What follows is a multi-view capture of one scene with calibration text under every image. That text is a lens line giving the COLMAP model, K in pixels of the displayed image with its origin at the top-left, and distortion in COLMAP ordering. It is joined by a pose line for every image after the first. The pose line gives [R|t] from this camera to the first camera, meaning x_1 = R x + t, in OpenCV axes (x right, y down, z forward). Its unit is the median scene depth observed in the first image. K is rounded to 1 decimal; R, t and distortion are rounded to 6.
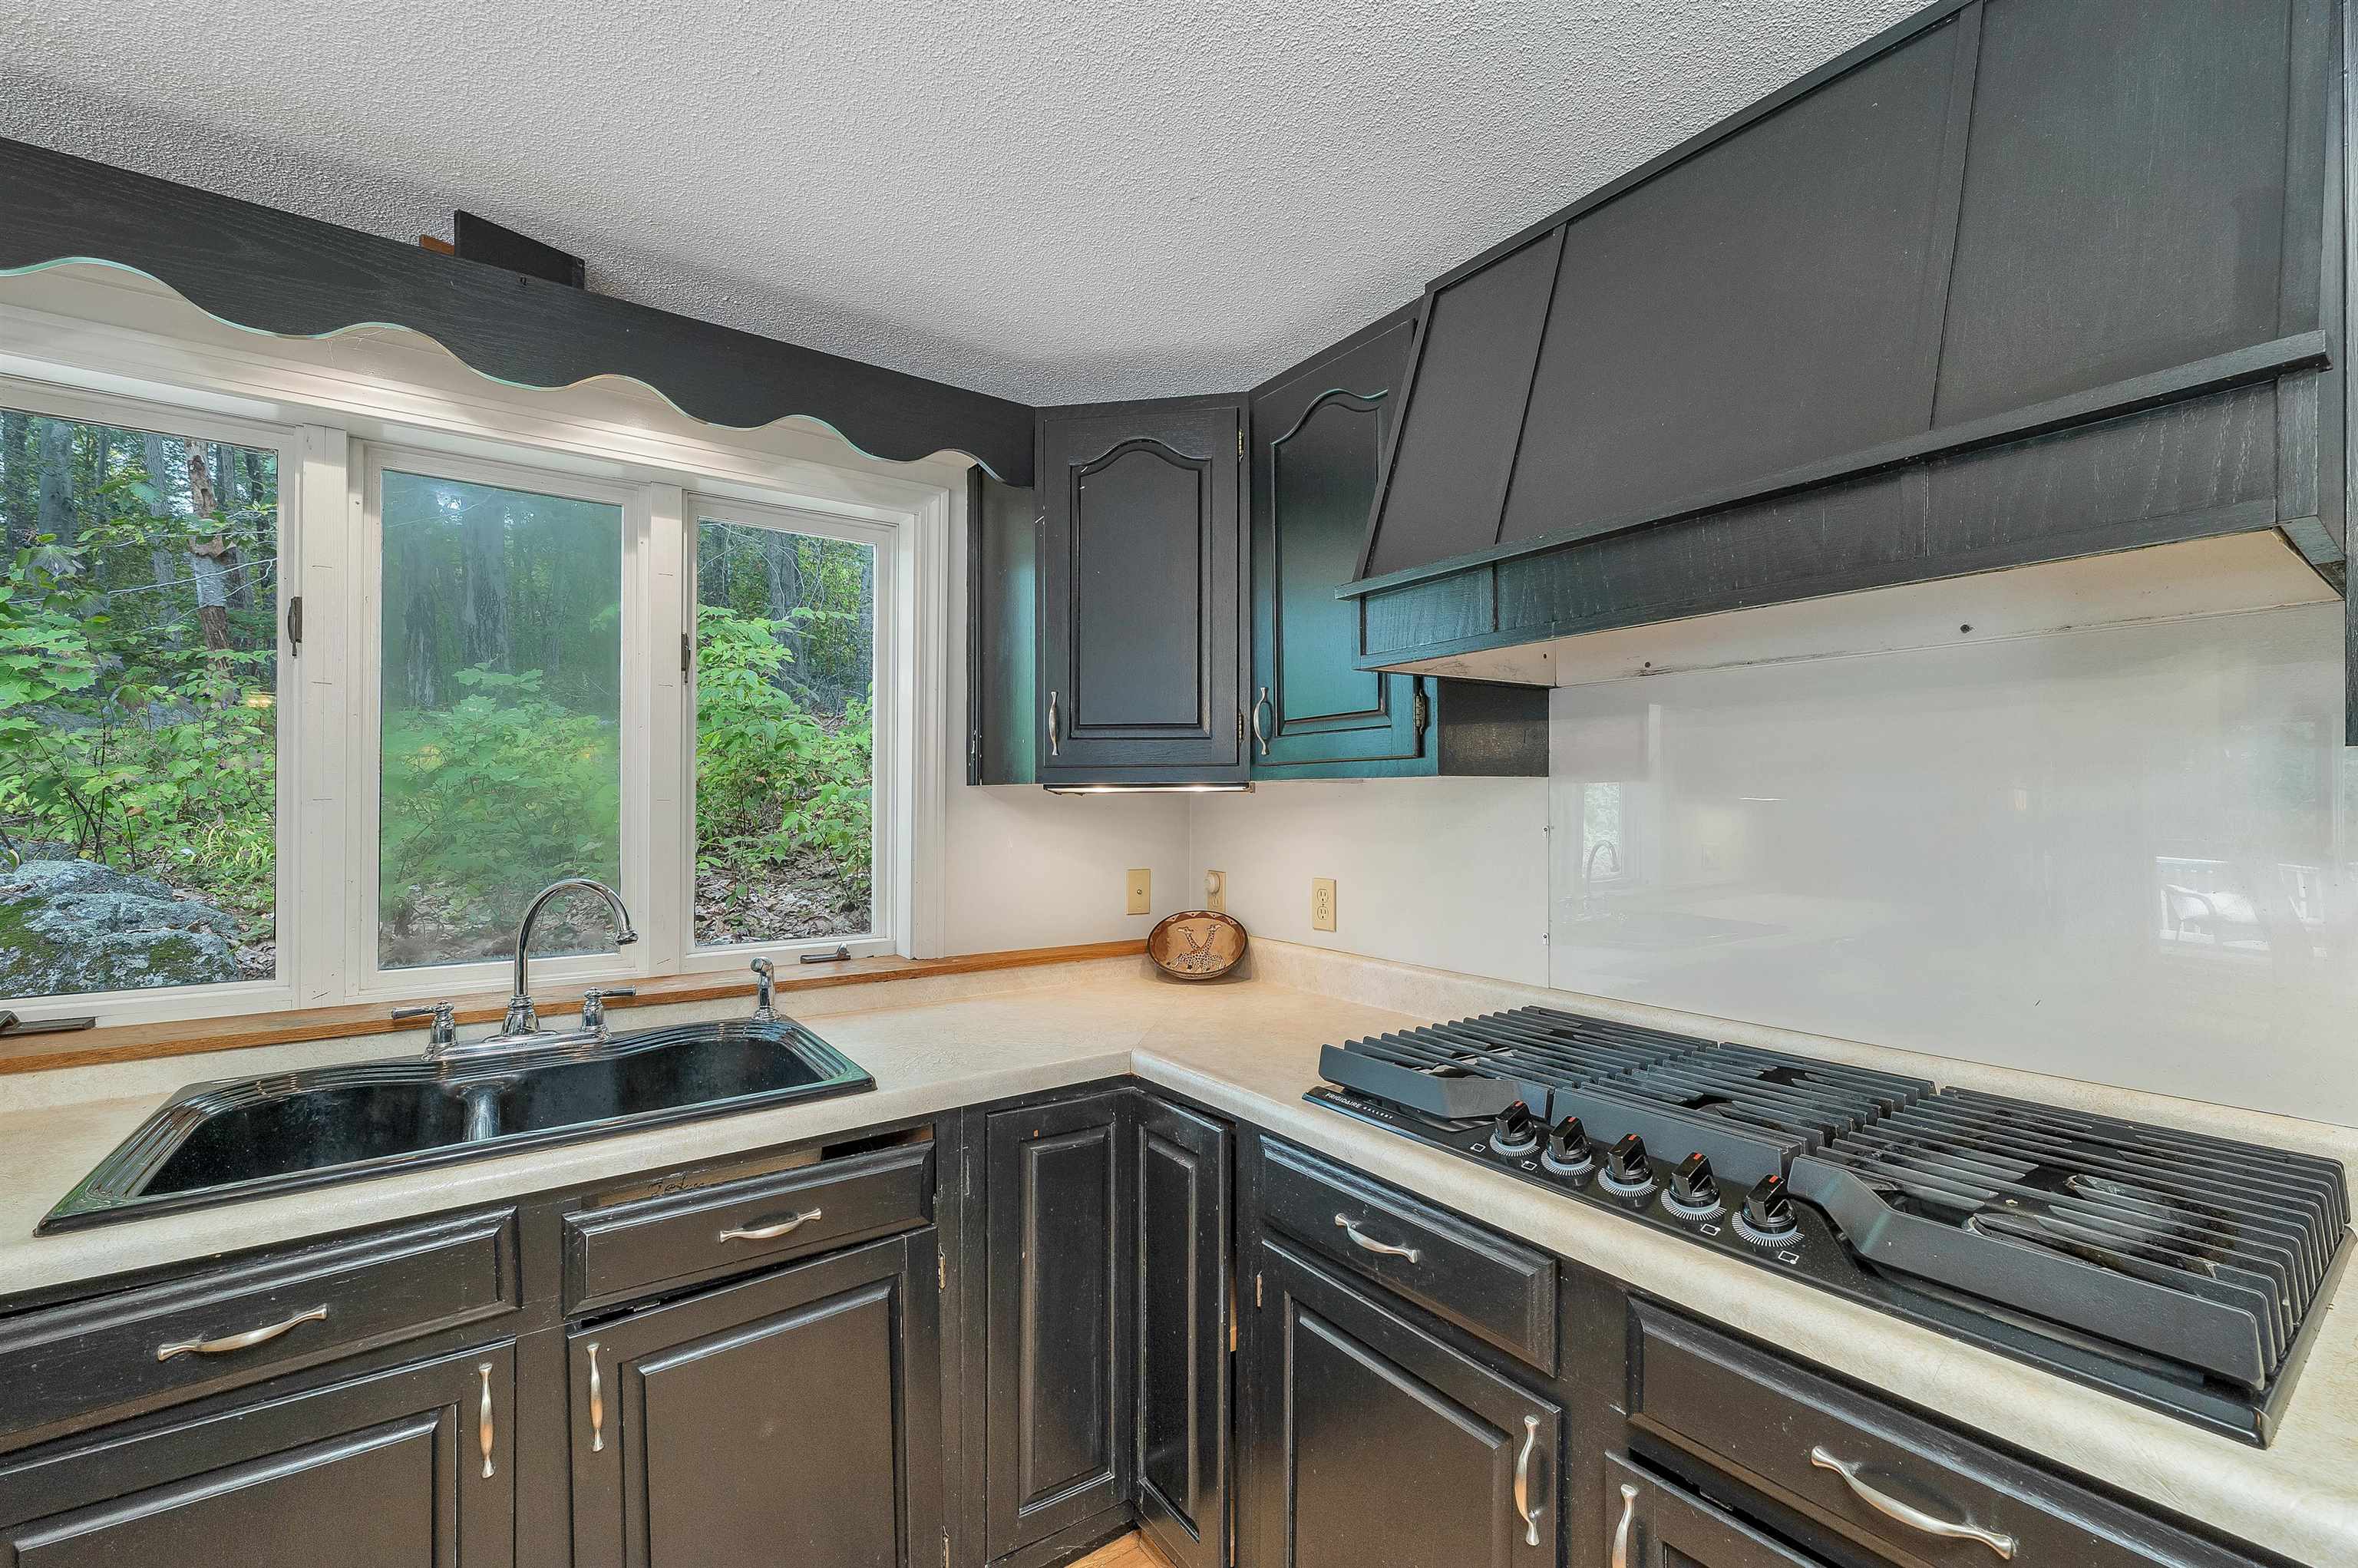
lens RADIAL K [[989.4, 0, 1166.8], [0, 989.4, 791.6], [0, 0, 1]] dist [0.008157, -0.000240]
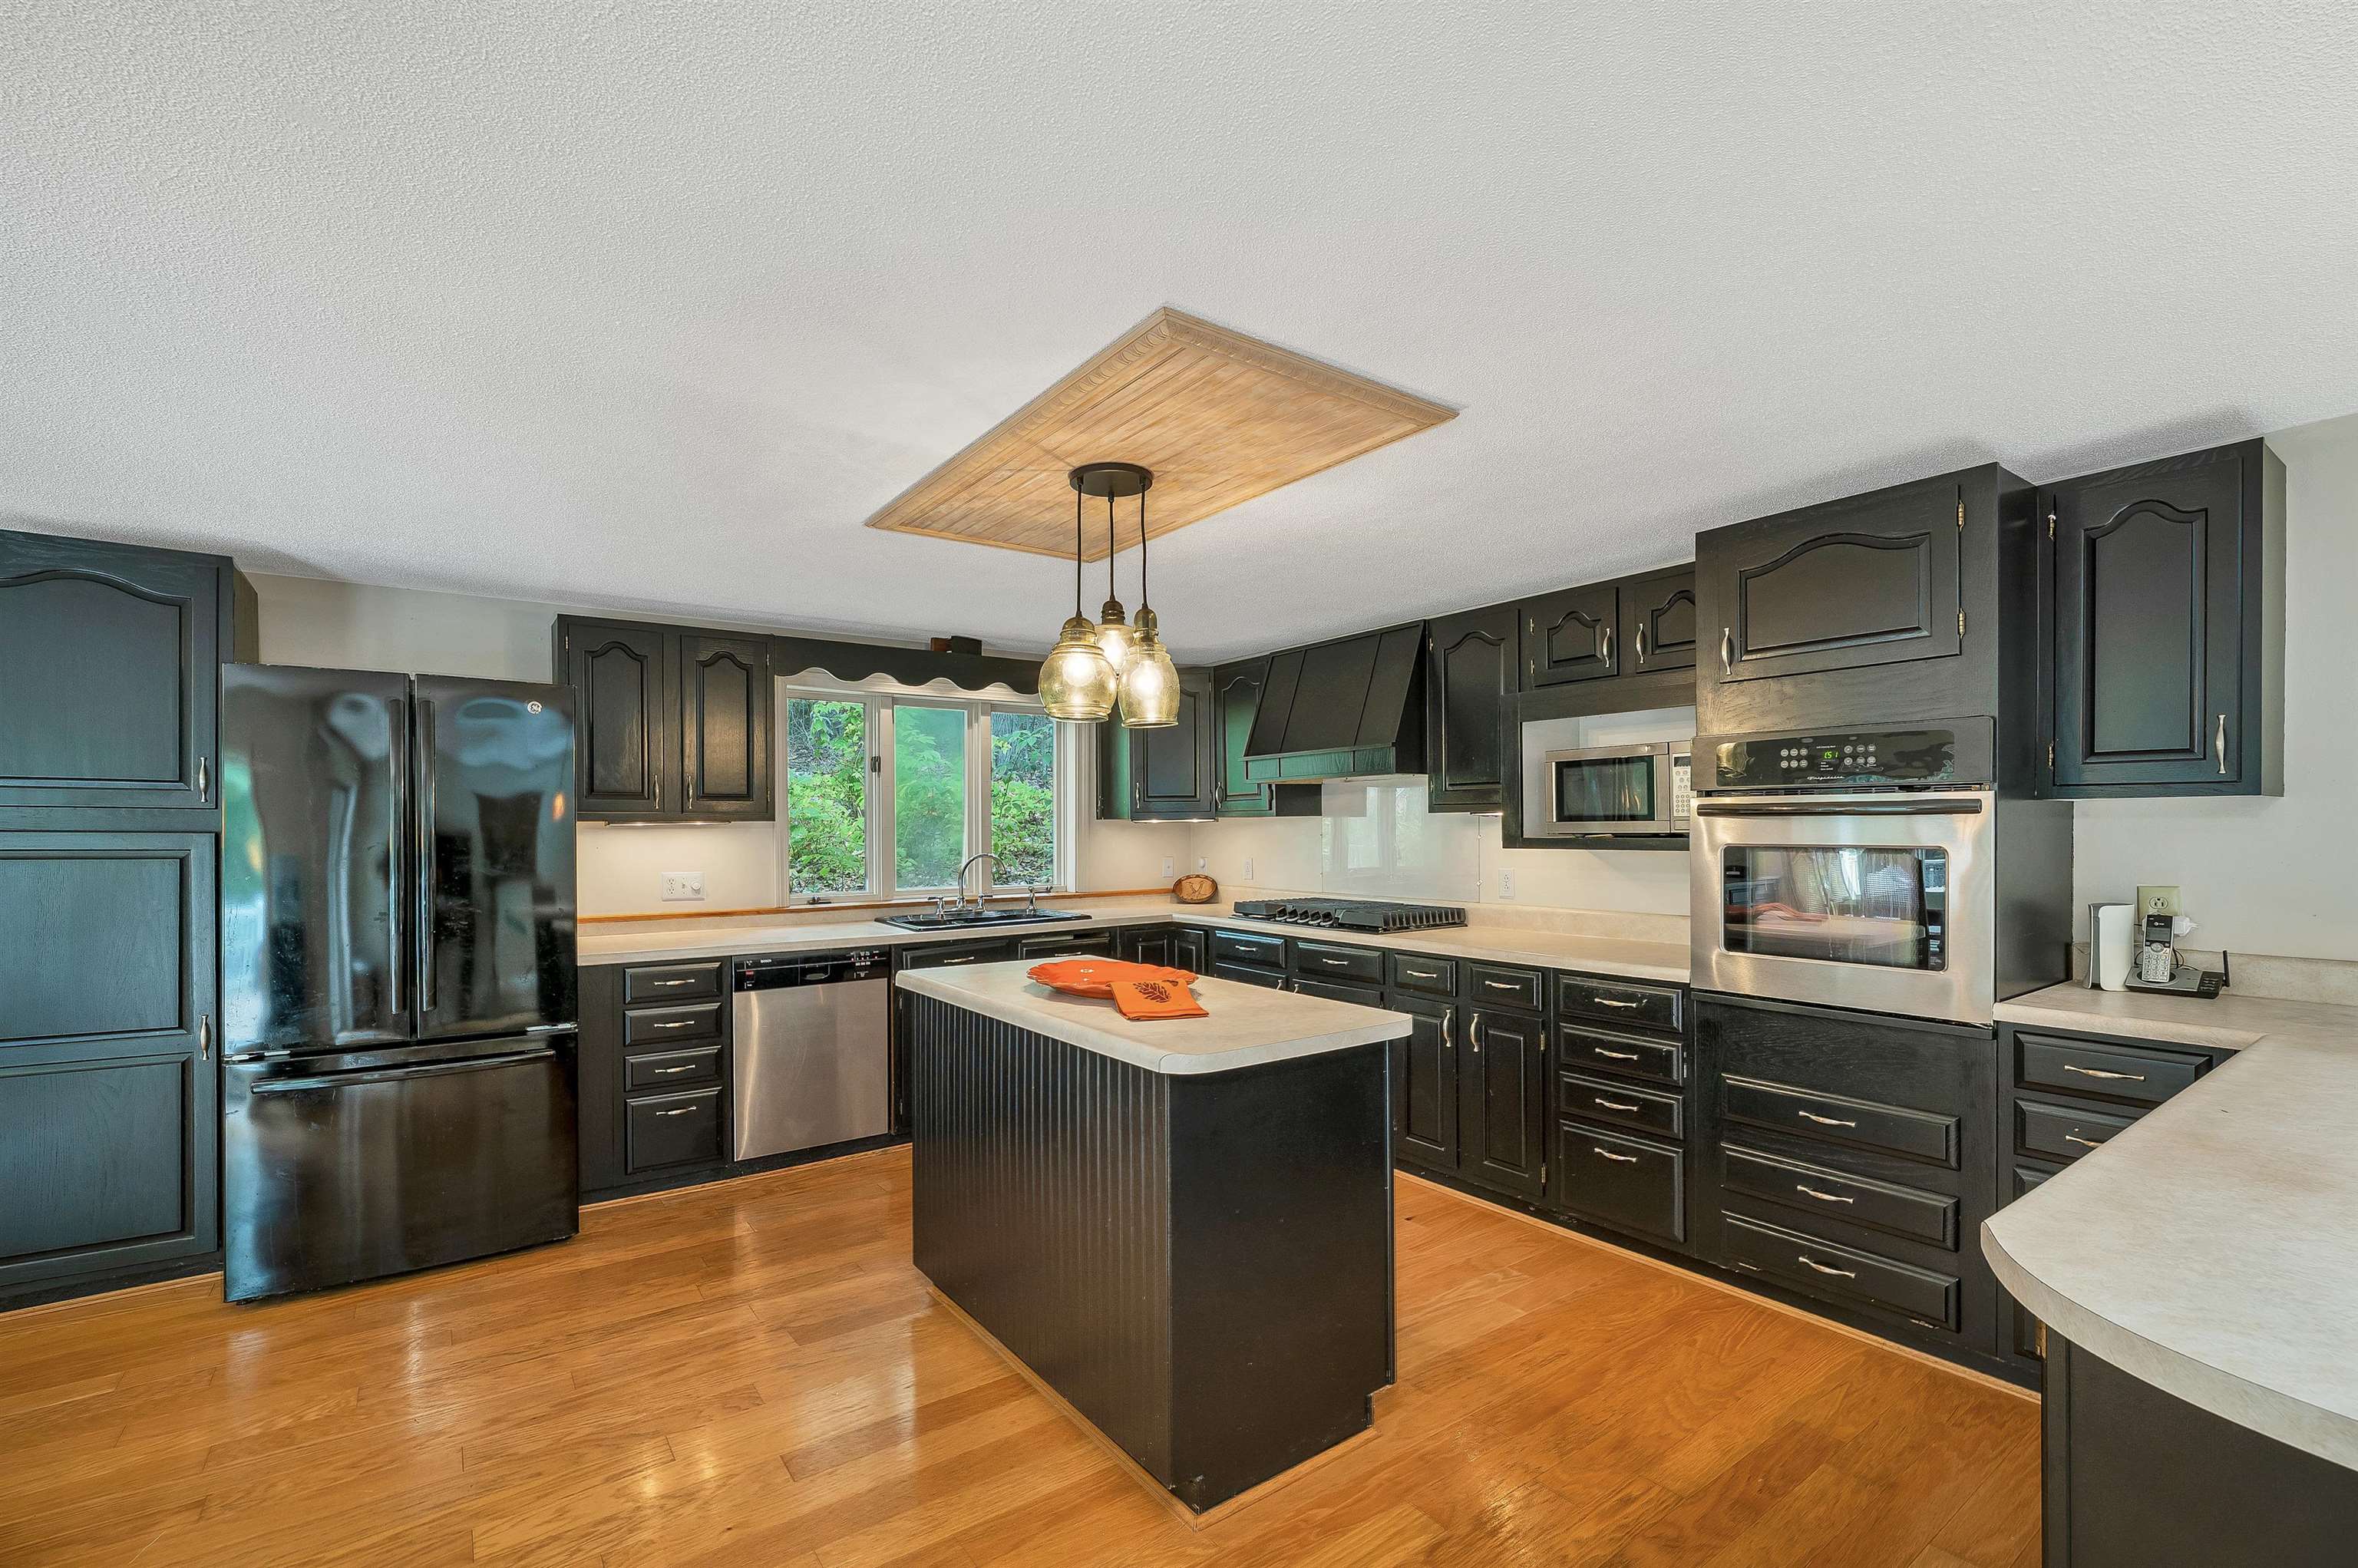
lens RADIAL K [[1016.8, 0, 1183.8], [0, 1016.8, 837.9], [0, 0, 1]] dist [0.002468, 0.000098]
pose [[0.999737, -0.005727, 0.022199, -0.055721], [0.005241, 0.999746, 0.021913, -0.016115], [-0.022319, -0.021791, 0.999513, -1.612041]]
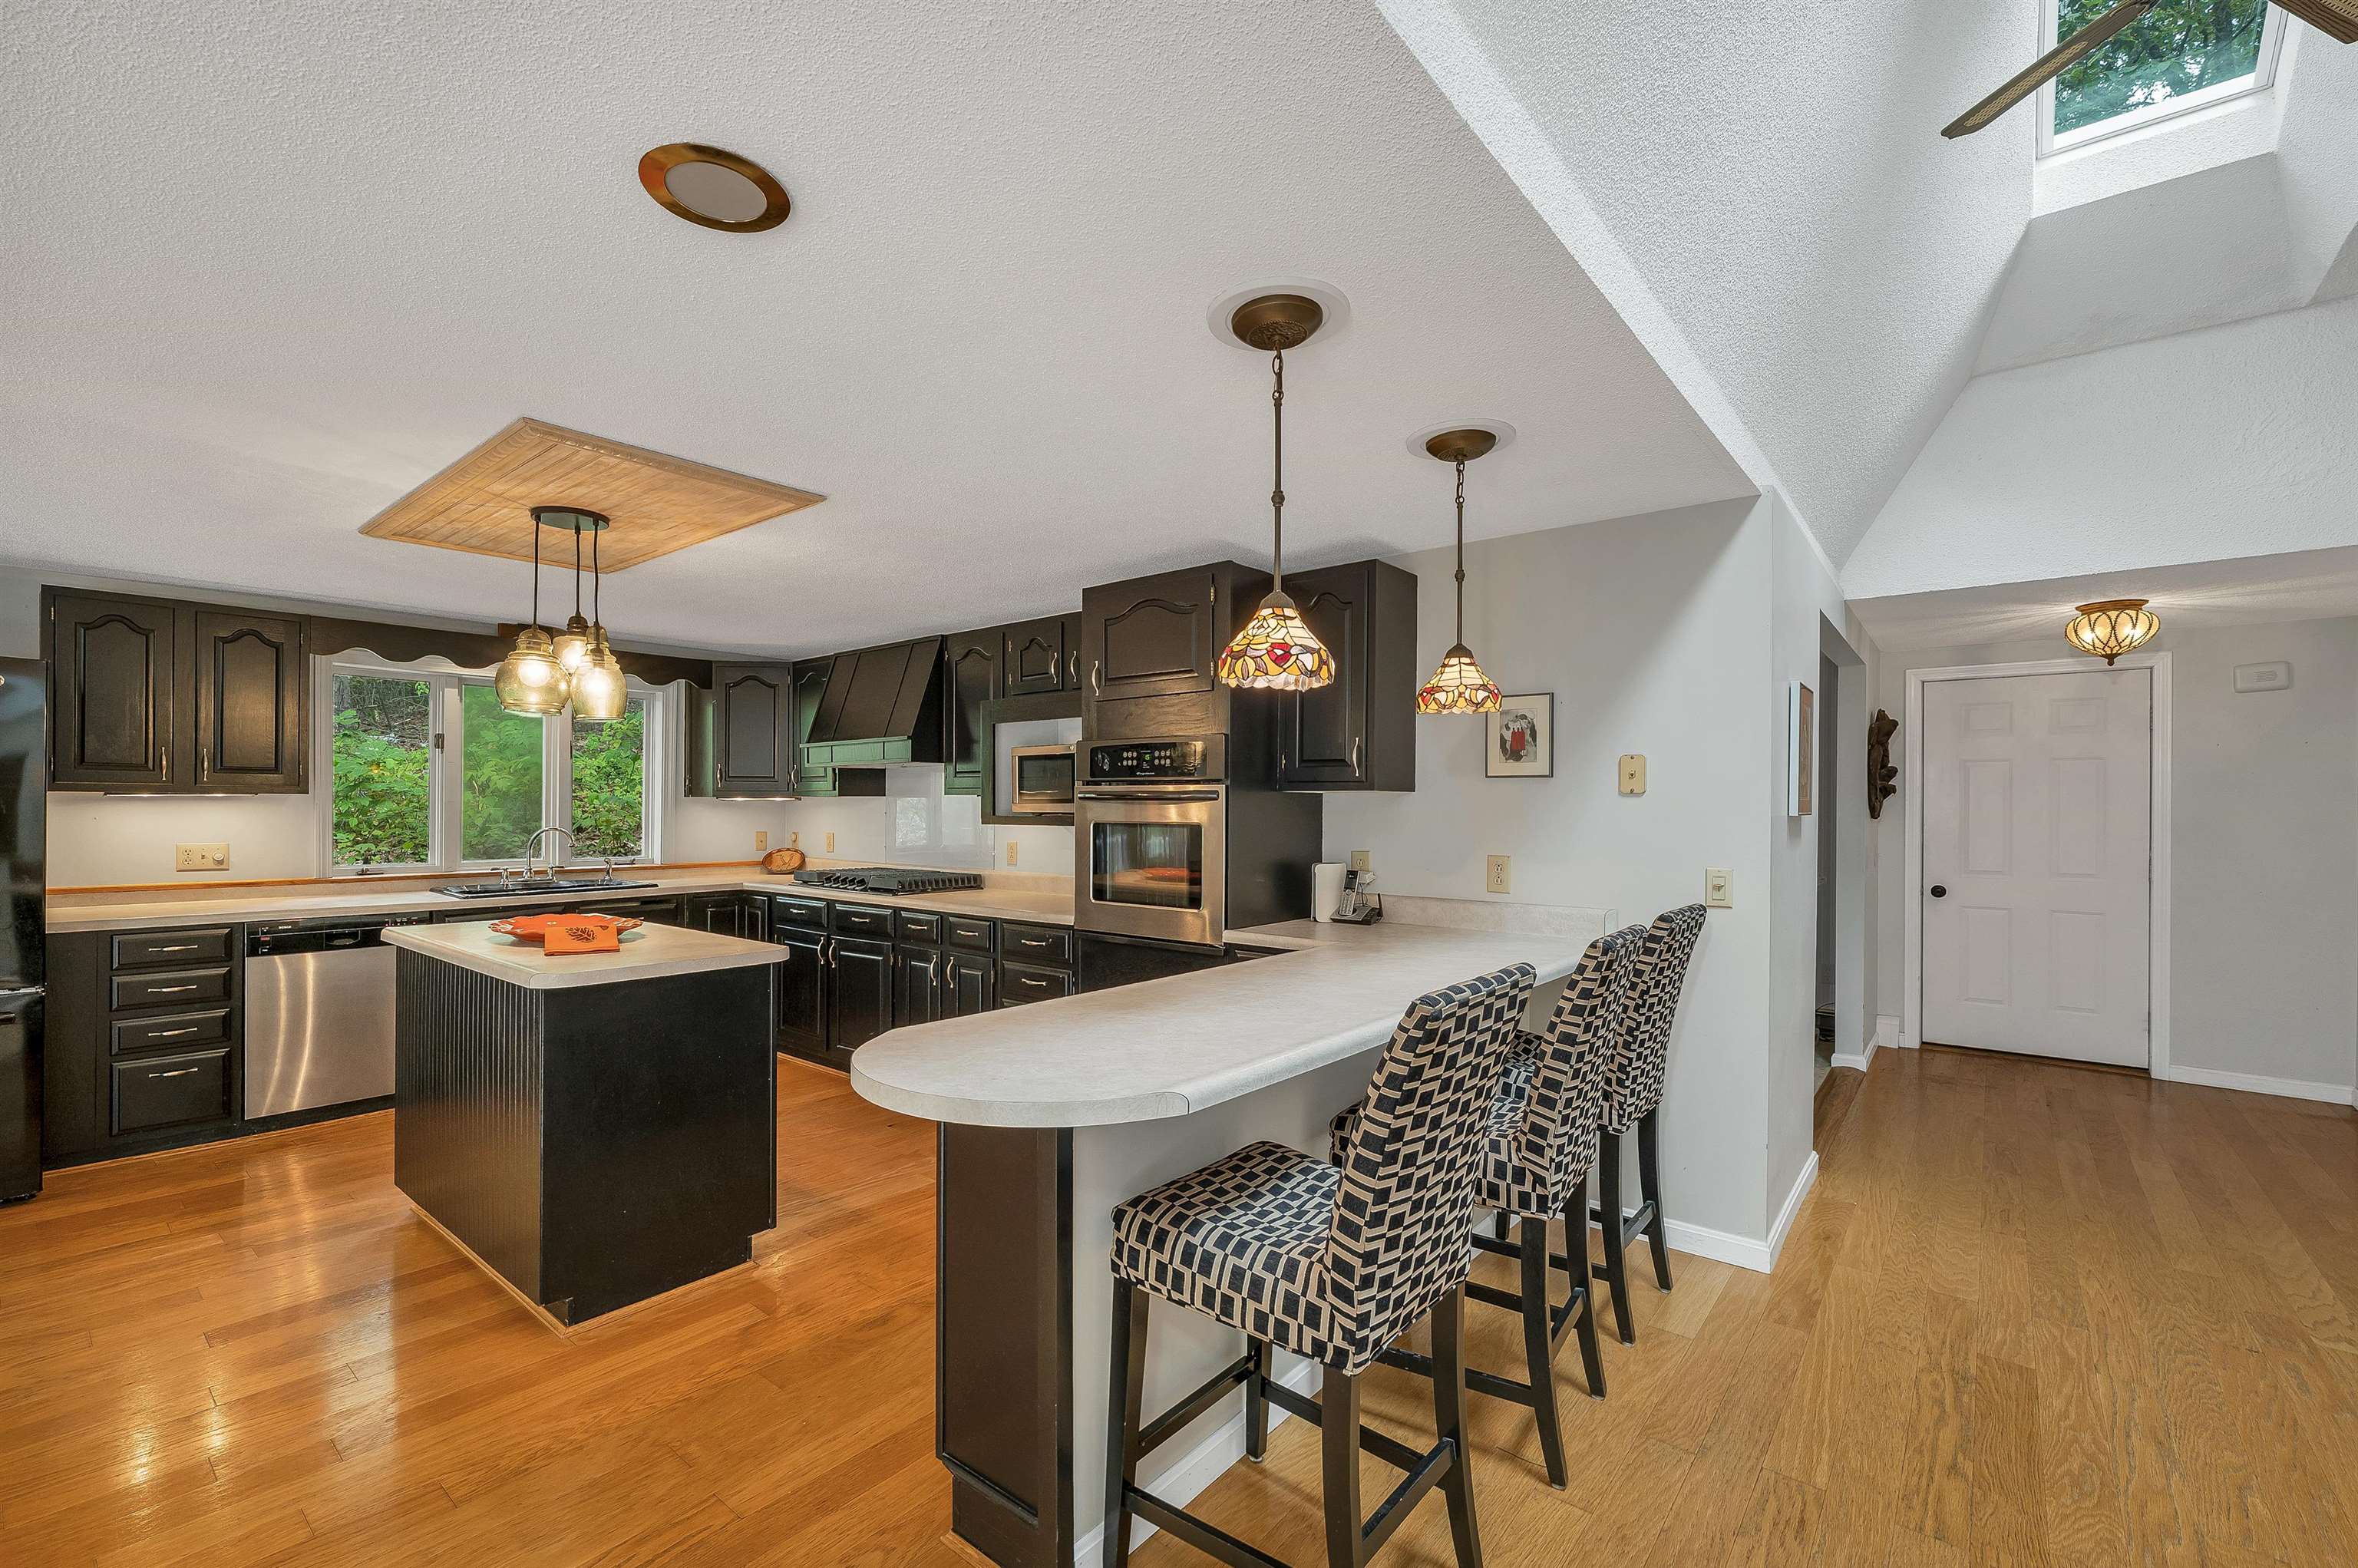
lens RADIAL K [[991.9, 0, 1165.5], [0, 991.9, 810.4], [0, 0, 1]] dist [-0.001541, -0.000280]
pose [[0.963531, 0.004736, 0.267556, 0.349754], [-0.008656, 0.999872, 0.013472, -0.018721], [-0.267458, -0.015297, 0.963448, -2.030021]]
